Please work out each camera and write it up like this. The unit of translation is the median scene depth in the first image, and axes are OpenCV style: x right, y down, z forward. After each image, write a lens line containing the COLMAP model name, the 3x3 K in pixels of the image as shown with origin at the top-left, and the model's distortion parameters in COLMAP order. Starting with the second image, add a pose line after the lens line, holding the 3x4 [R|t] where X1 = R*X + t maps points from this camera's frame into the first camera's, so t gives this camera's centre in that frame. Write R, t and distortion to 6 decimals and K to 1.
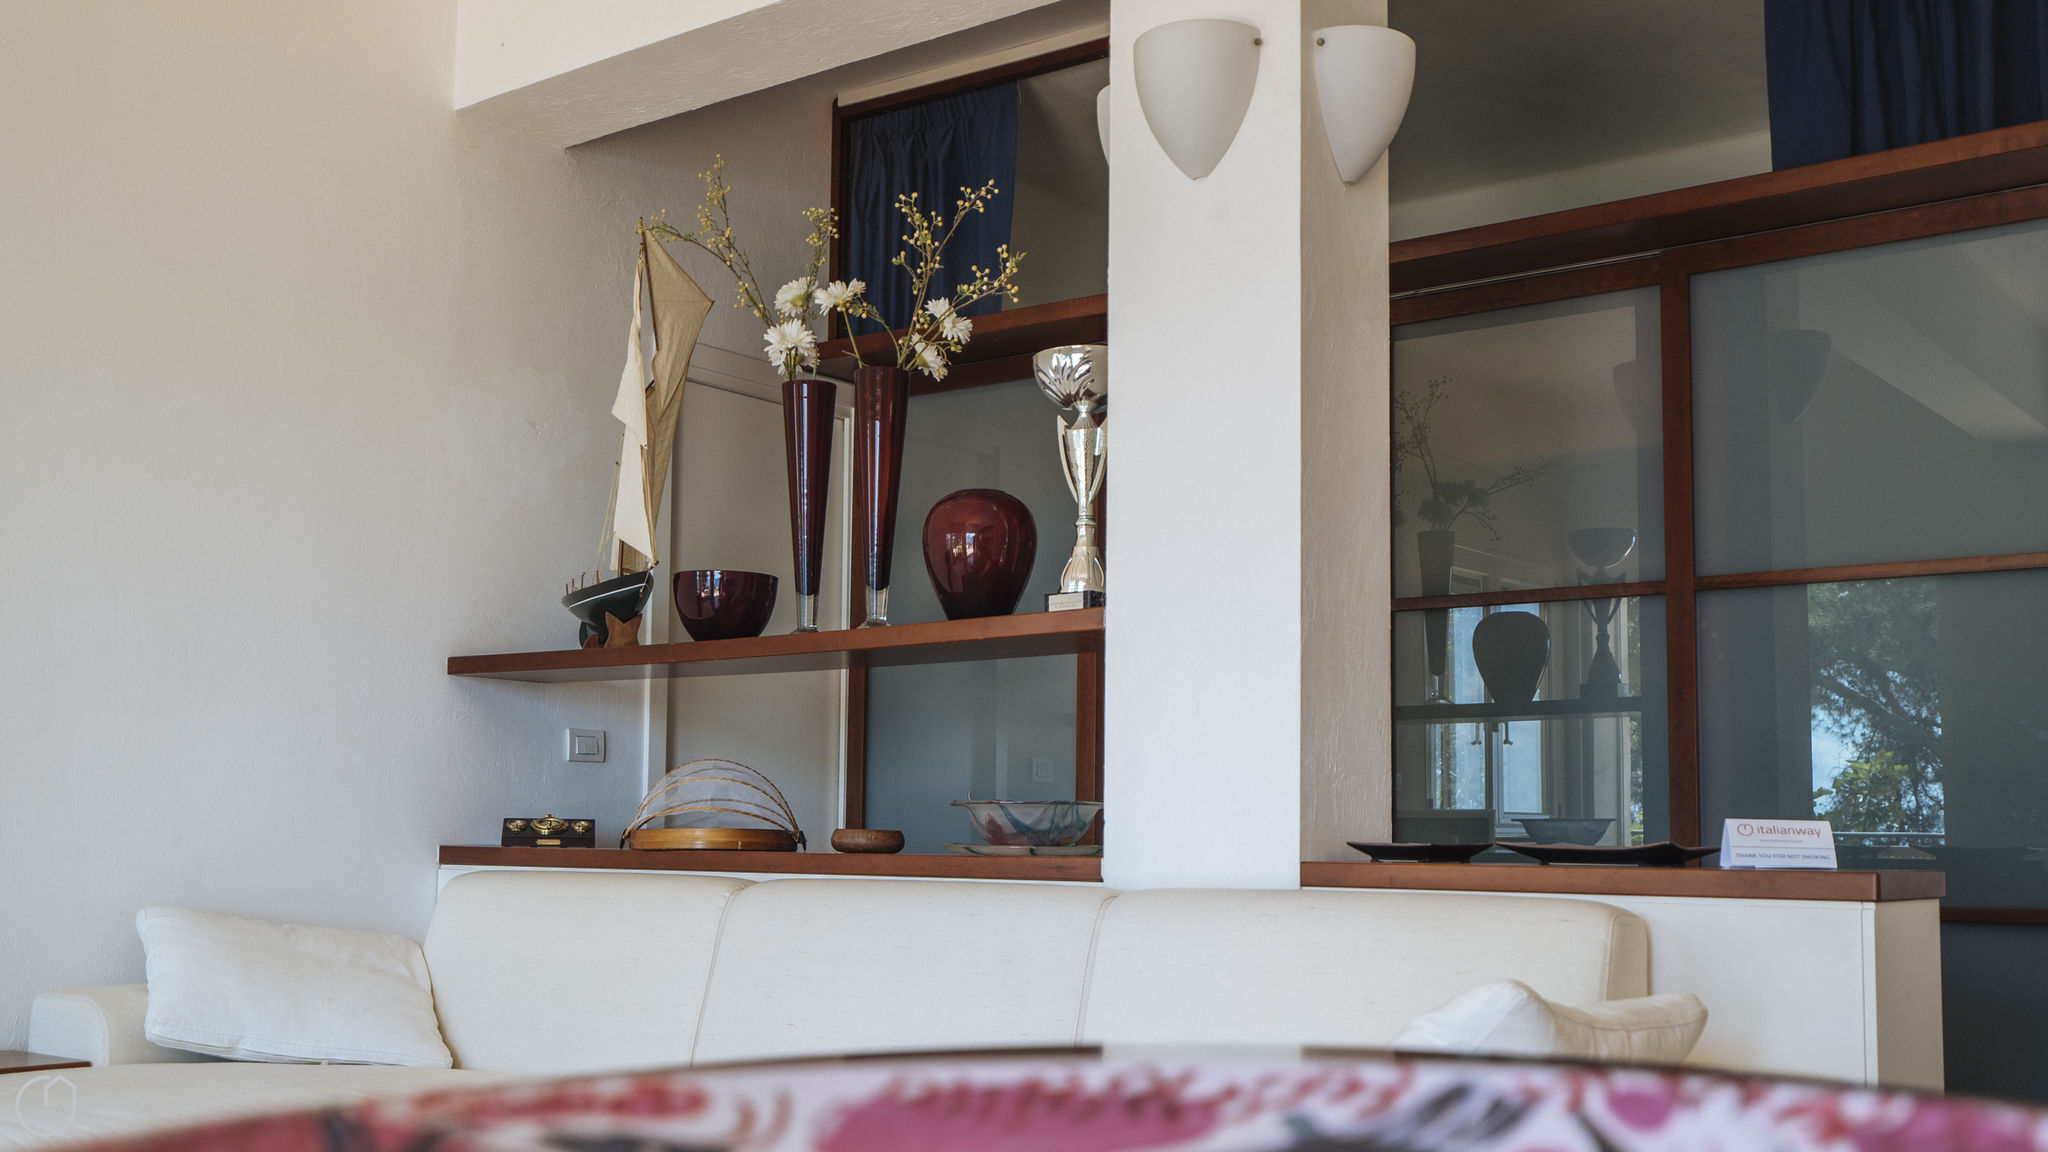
lens RADIAL K [[2154.3, 0, 1027.0], [0, 2154.3, 655.8], [0, 0, 1]] dist [0.004849, -0.022759]
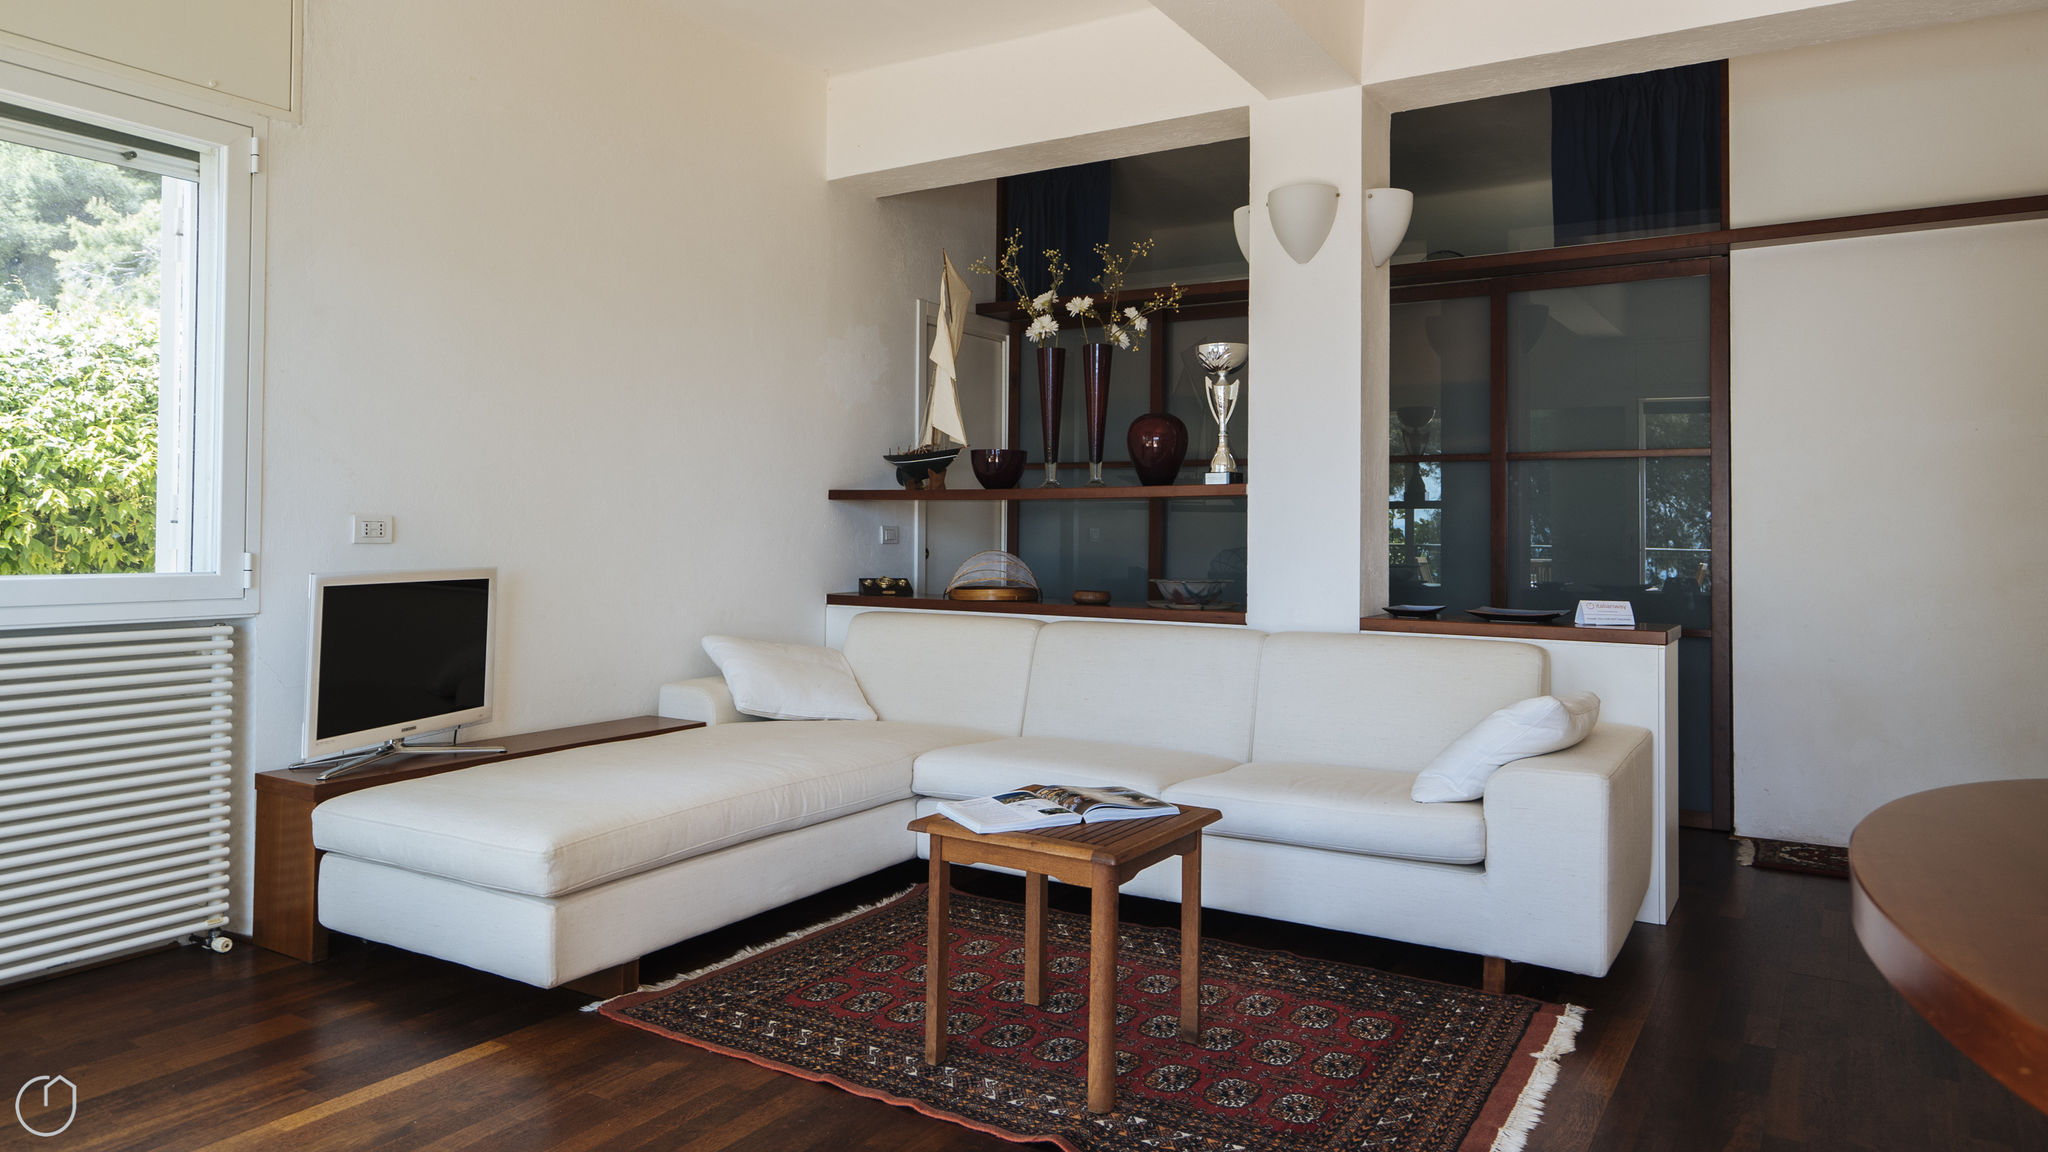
lens RADIAL K [[1388.9, 0, 1018.6], [0, 1388.9, 513.0], [0, 0, 1]] dist [0.000765, 0.001736]
pose [[0.995316, -0.000817, 0.096667, -0.254828], [-0.006464, 0.997164, 0.074978, -0.078264], [-0.096454, -0.075252, 0.992489, -0.196626]]
